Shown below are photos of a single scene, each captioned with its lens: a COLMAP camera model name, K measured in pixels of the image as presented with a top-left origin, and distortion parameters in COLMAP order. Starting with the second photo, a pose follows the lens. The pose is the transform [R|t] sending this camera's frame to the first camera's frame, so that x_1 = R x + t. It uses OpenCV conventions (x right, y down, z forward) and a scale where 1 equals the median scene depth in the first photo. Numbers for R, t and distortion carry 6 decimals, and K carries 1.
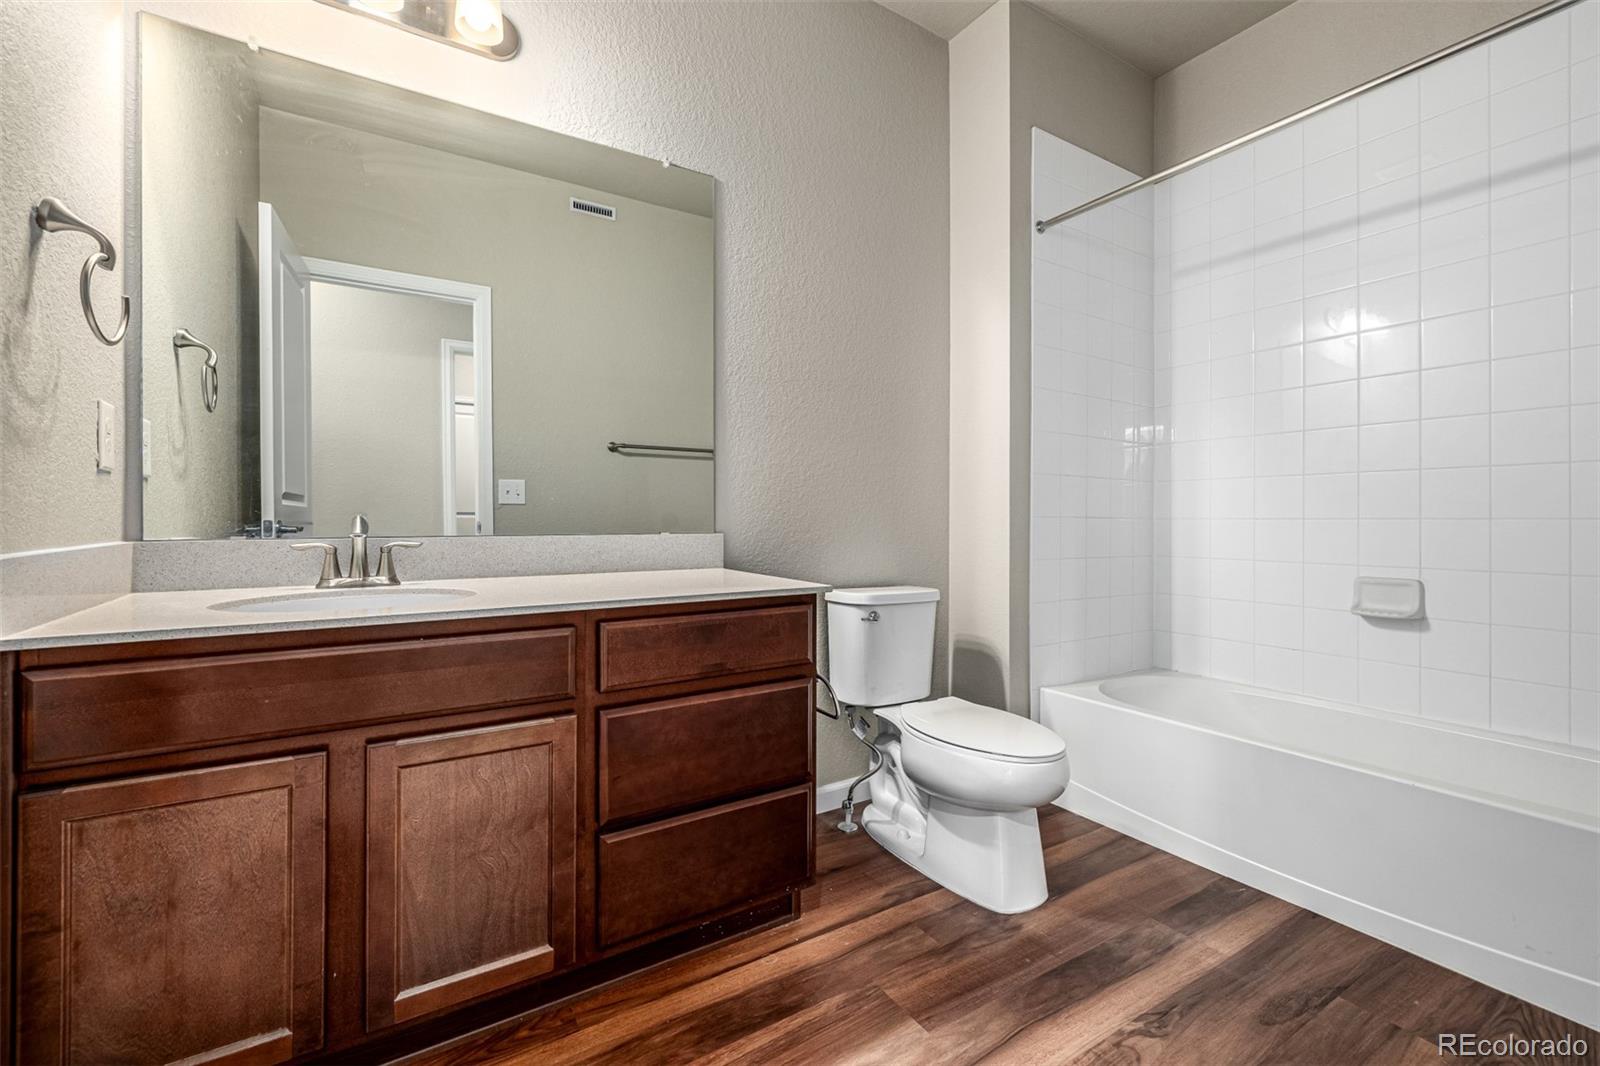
lens RADIAL K [[567.4, 0, 800.0], [0, 567.4, 533.0], [0, 0, 1]] dist [-0.000838, -0.000118]
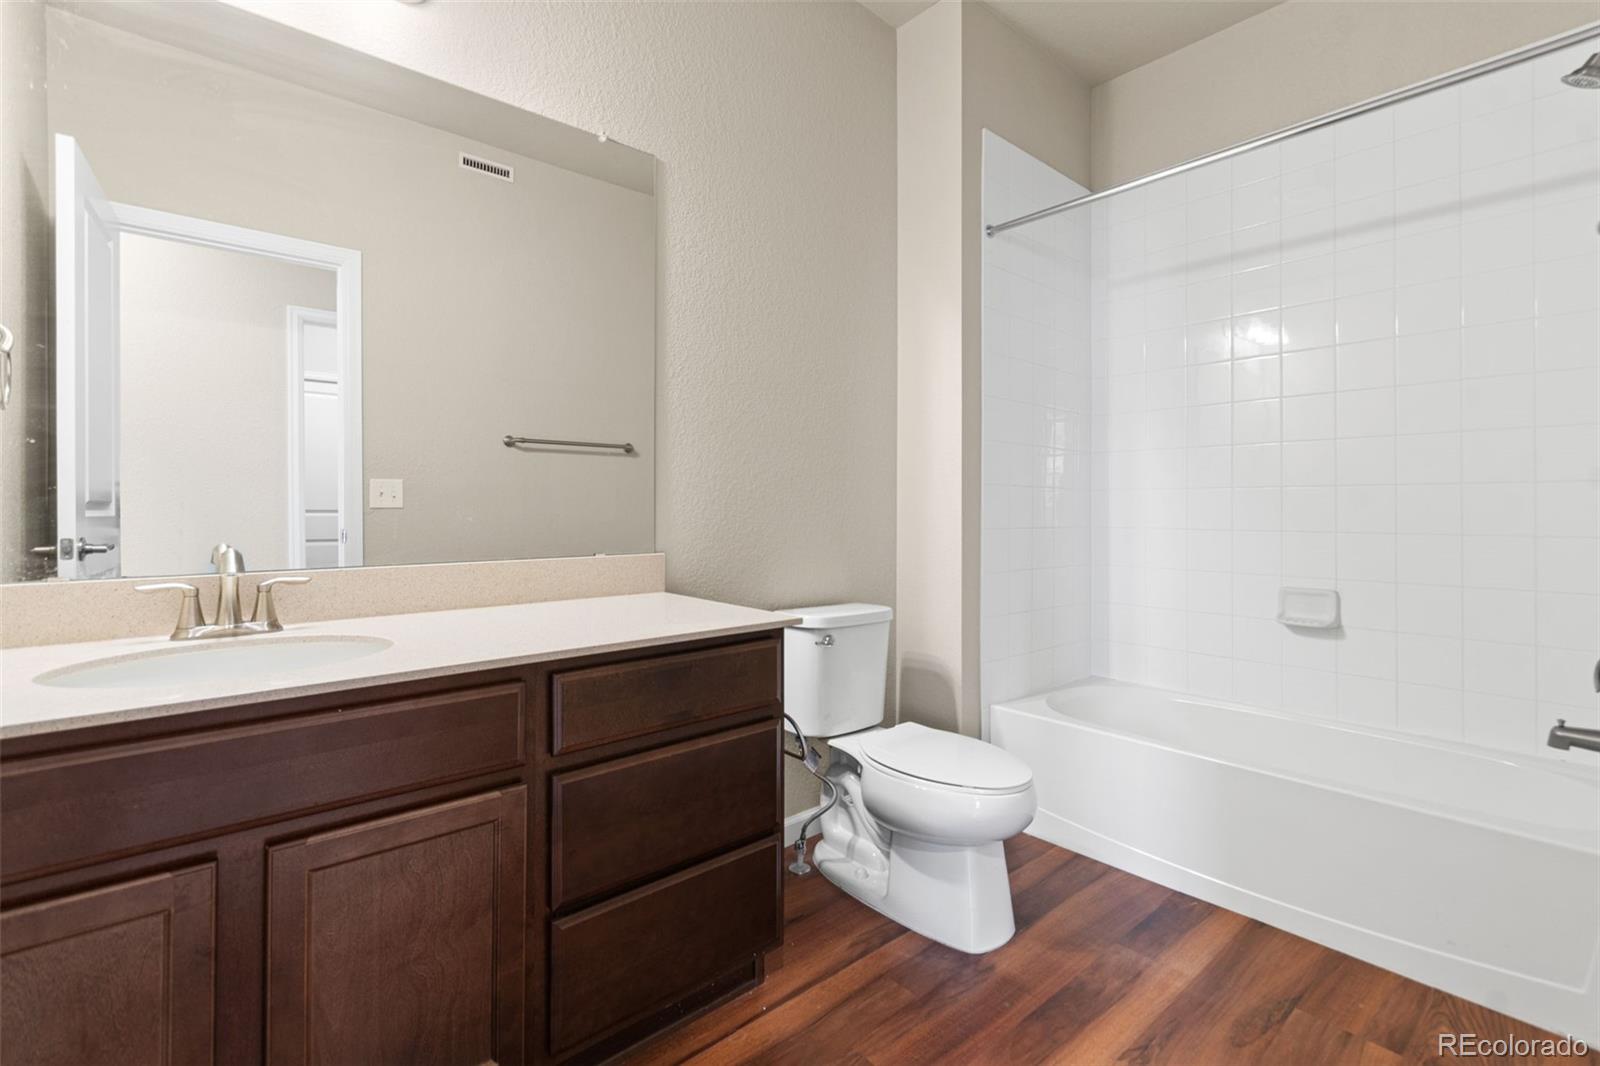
lens RADIAL K [[613.4, 0, 797.7], [0, 613.4, 525.5], [0, 0, 1]] dist [0.006768, -0.002700]
pose [[0.989522, -0.001962, 0.144370, -0.091941], [0.002913, 0.999975, -0.006374, -0.048606], [-0.144354, 0.006728, 0.989503, 0.013510]]
